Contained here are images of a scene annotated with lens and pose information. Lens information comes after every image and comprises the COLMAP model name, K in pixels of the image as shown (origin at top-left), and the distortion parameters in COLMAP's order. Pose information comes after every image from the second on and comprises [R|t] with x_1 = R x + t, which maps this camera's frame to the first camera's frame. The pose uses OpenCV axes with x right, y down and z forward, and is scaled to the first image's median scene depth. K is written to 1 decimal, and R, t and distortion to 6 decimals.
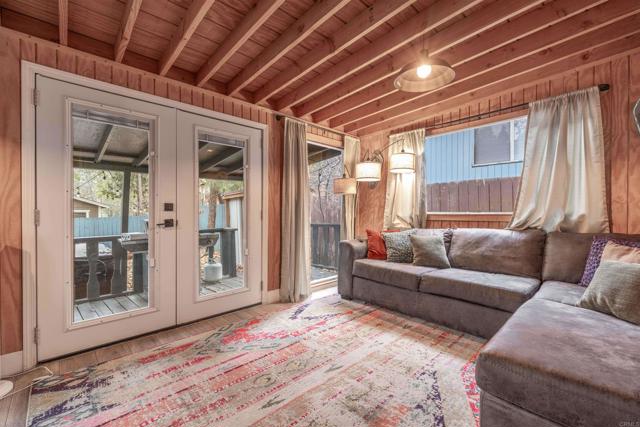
lens RADIAL K [[271.4, 0, 317.1], [0, 271.4, 210.9], [0, 0, 1]] dist [0.000464, 0.000236]
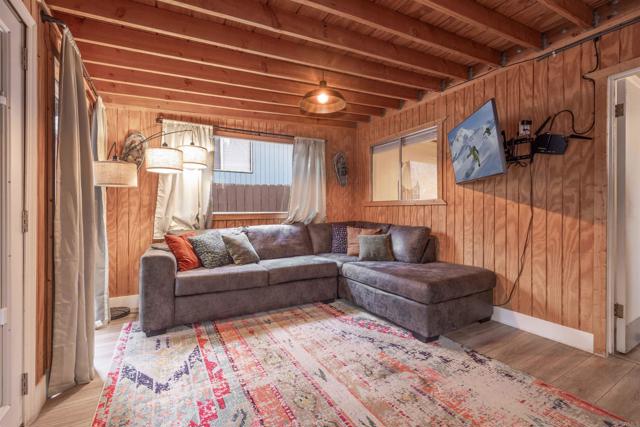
lens RADIAL K [[265.0, 0, 317.8], [0, 265.0, 210.2], [0, 0, 1]] dist [-0.001268, -0.000002]
pose [[0.269346, 0.000128, 0.963043, -0.562939], [0.003247, 0.999994, -0.001041, -0.000671], [-0.963038, 0.003408, 0.269344, 0.504802]]
